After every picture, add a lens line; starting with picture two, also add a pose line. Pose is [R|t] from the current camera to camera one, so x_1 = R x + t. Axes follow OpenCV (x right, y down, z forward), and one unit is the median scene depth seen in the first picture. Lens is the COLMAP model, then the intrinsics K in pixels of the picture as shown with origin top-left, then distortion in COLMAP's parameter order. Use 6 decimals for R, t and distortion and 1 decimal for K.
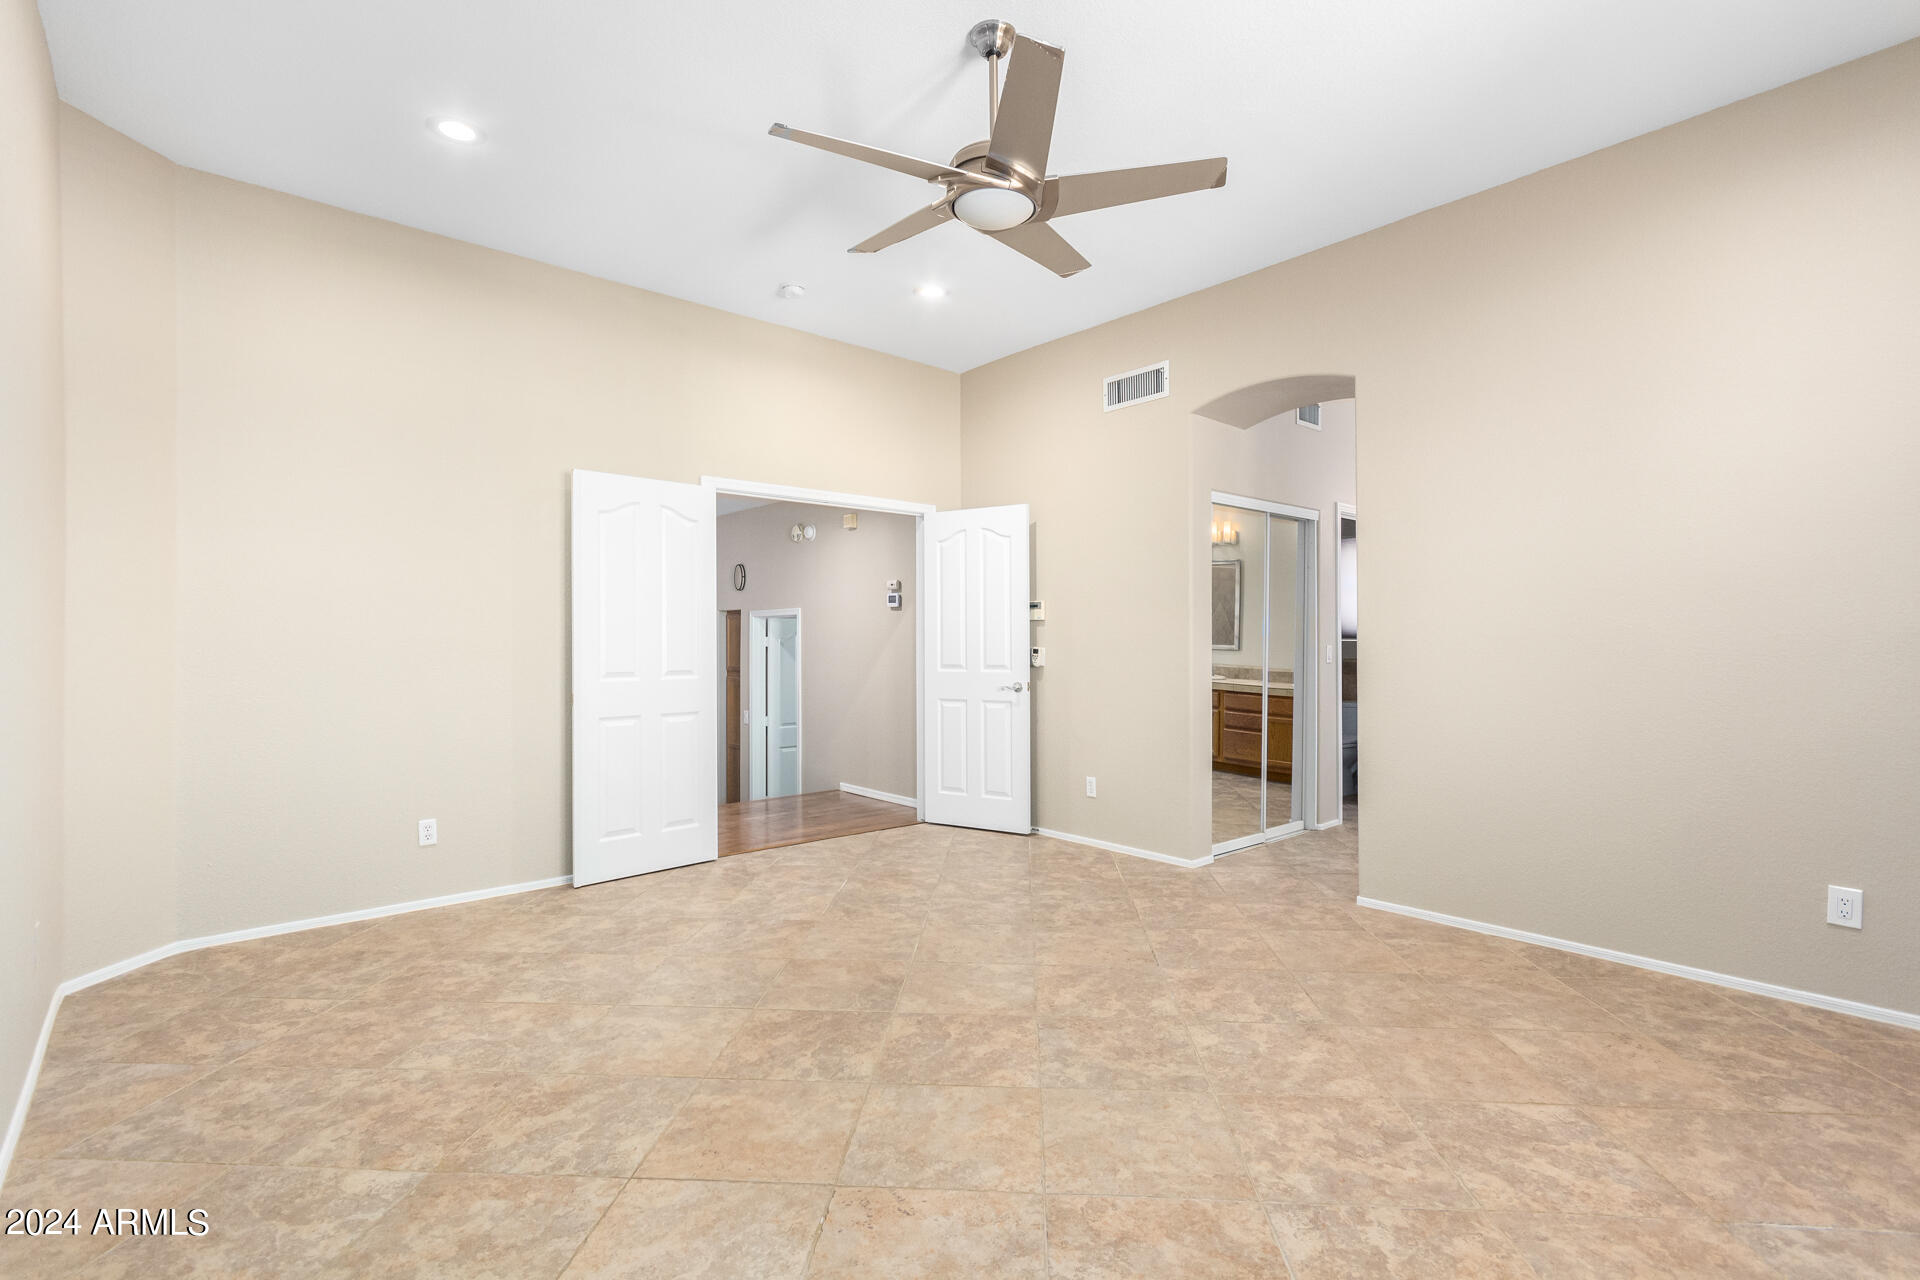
lens RADIAL K [[895.1, 0, 960.6], [0, 895.1, 640.0], [0, 0, 1]] dist [0.006776, -0.000690]
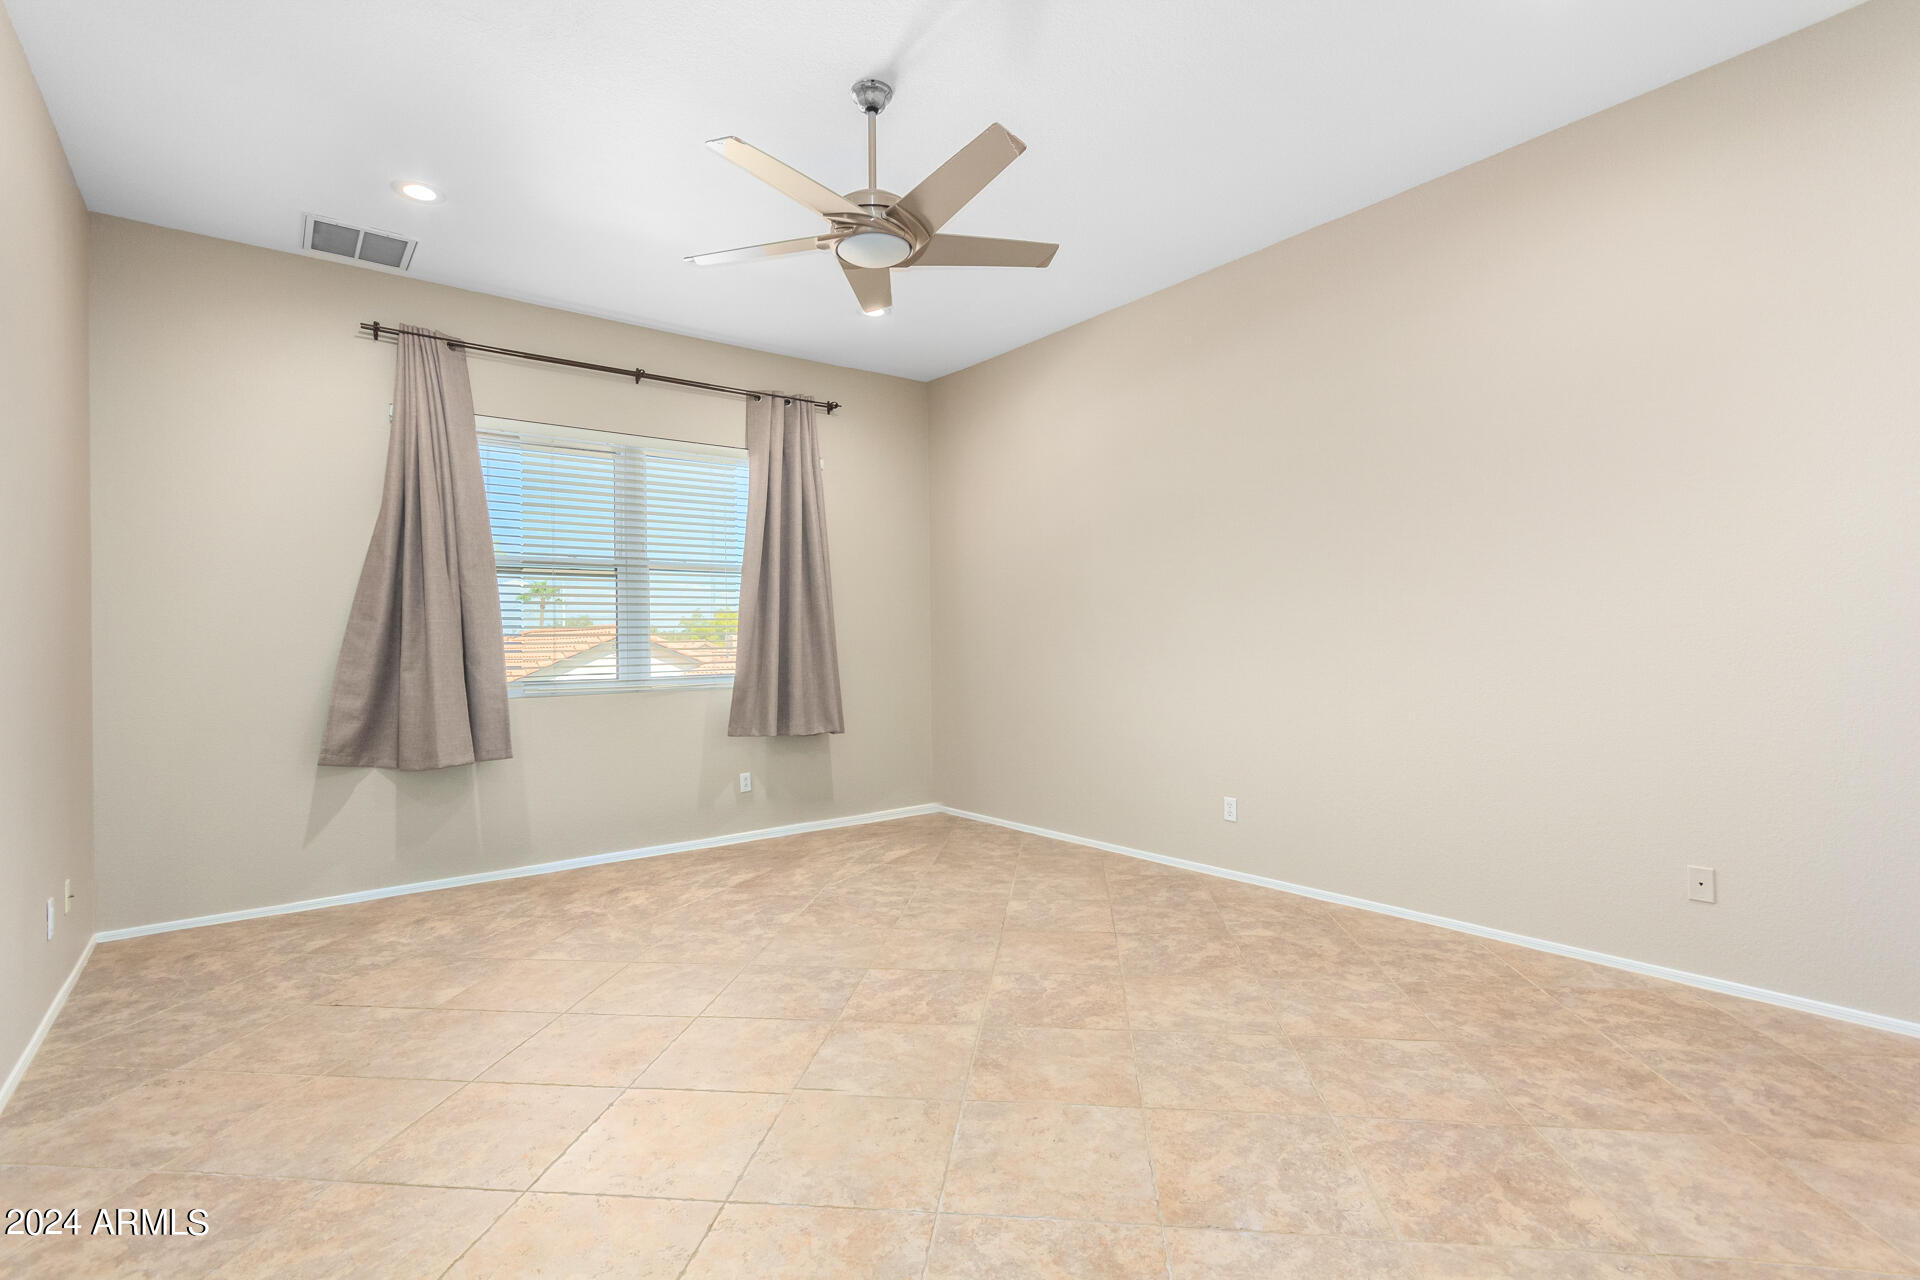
lens RADIAL K [[895.1, 0, 959.5], [0, 895.1, 642.7], [0, 0, 1]] dist [0.006776, -0.000690]
pose [[-0.998340, 0.019012, 0.054370, -0.115368], [0.018970, 0.999819, -0.001287, 0.004004], [-0.054385, -0.000254, -0.998520, 2.022836]]
